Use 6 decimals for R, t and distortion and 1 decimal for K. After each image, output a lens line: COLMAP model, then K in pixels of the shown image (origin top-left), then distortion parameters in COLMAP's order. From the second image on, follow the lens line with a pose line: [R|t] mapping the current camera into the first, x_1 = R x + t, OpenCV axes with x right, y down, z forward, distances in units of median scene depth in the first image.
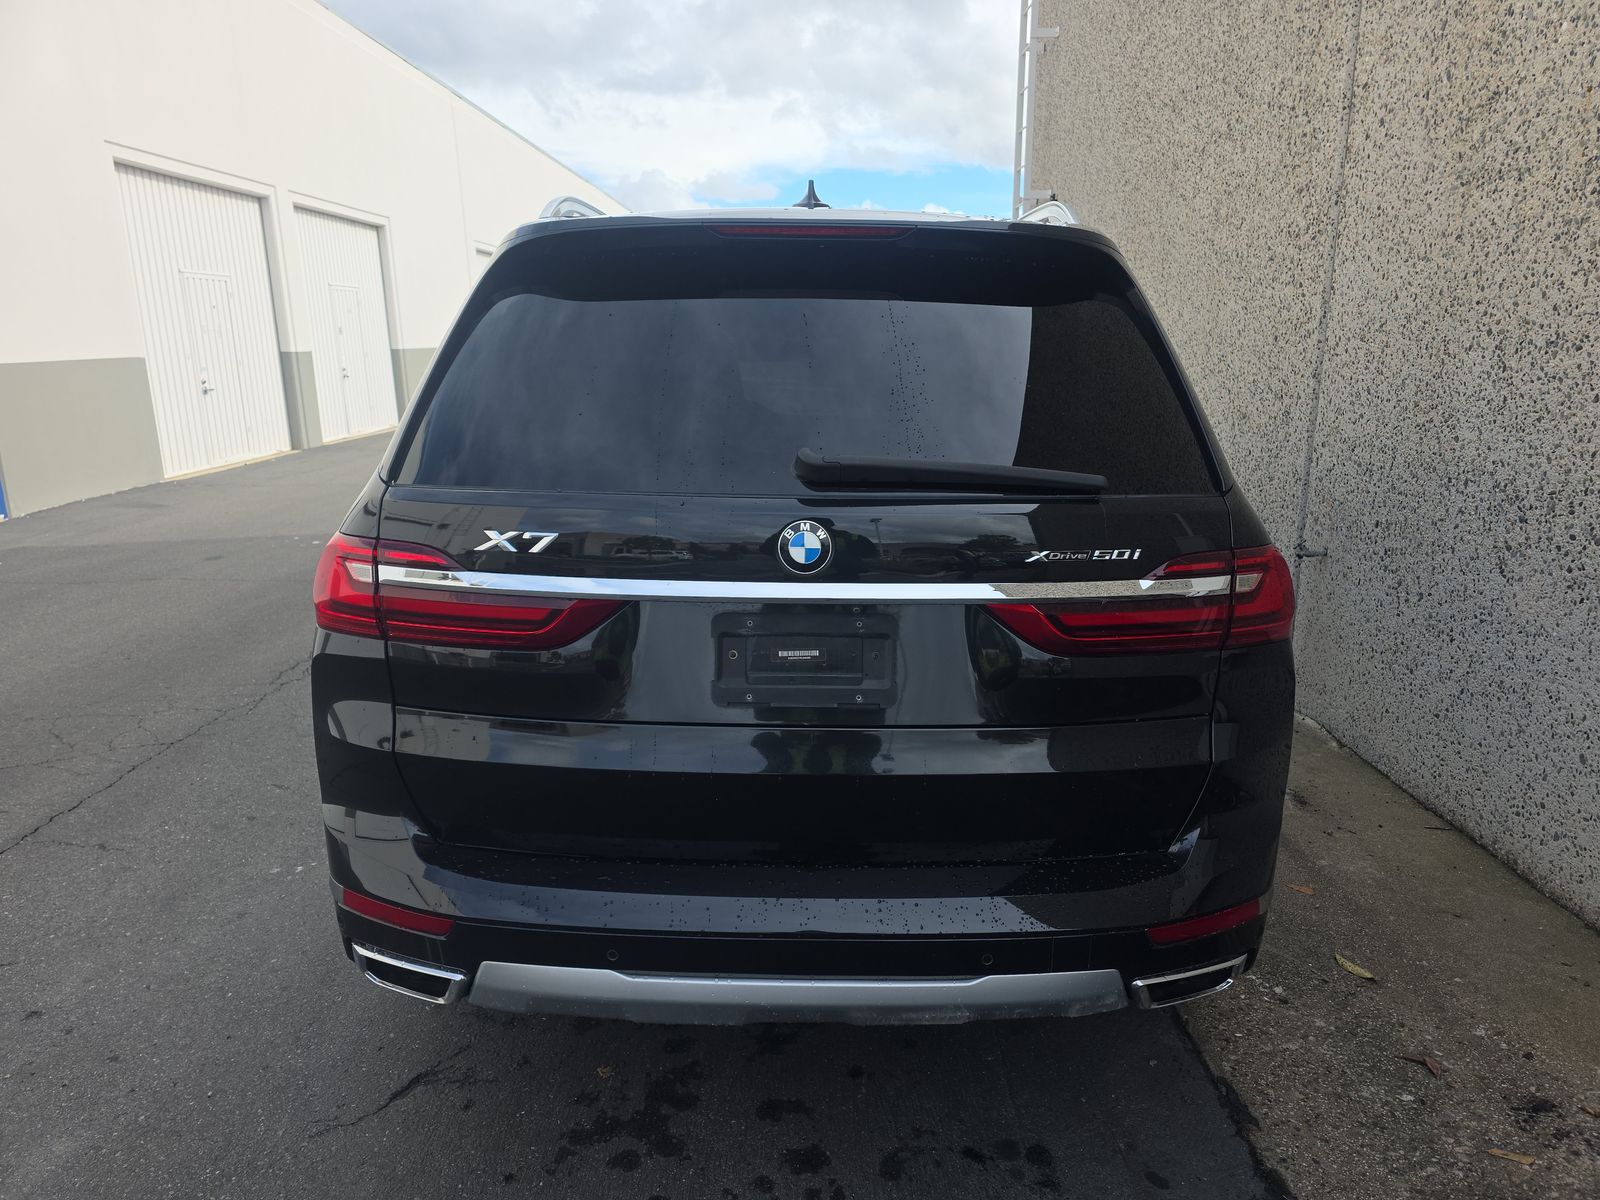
lens RADIAL K [[1082.6, 0, 795.2], [0, 1082.6, 602.6], [0, 0, 1]] dist [0.040937, -0.025524]
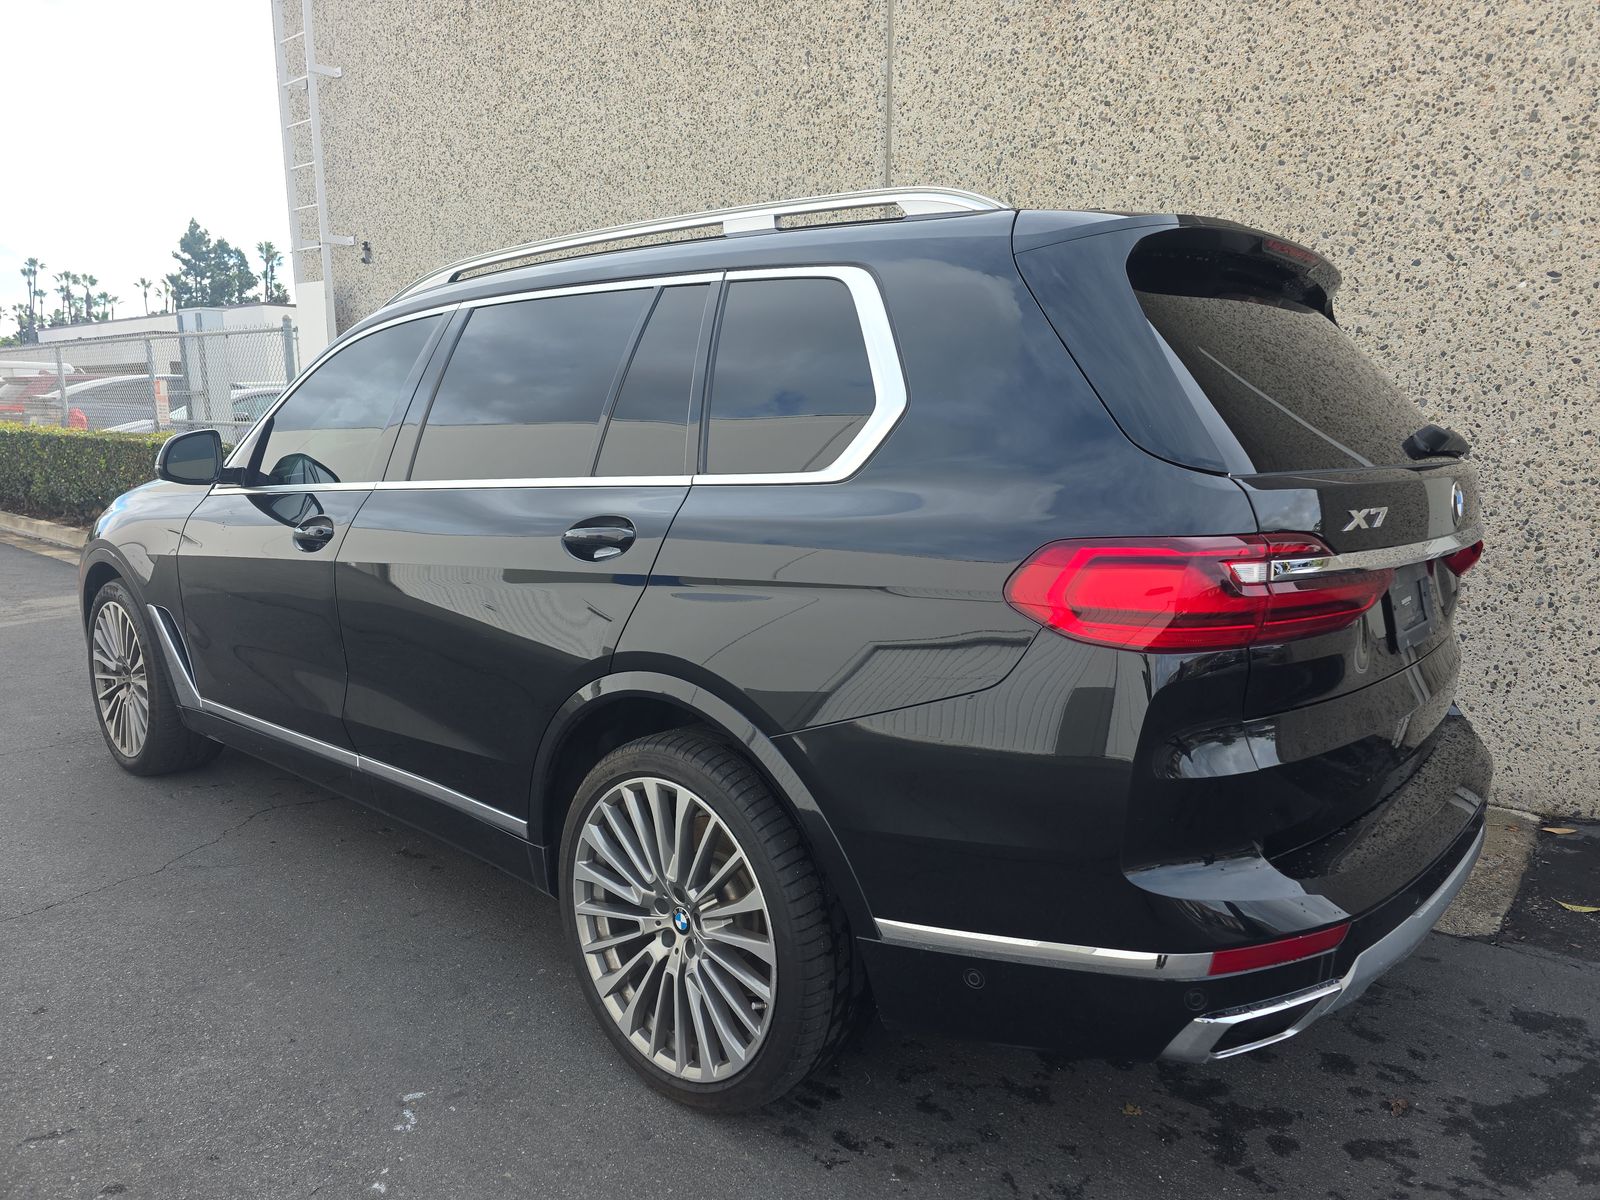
lens RADIAL K [[1082.6, 0, 797.5], [0, 1082.6, 604.4], [0, 0, 1]] dist [0.040937, -0.025524]
pose [[0.651788, -0.125534, 0.747940, -1.094983], [0.176364, 0.984258, 0.011506, -0.065861], [-0.737610, 0.124410, 0.663667, 0.576234]]
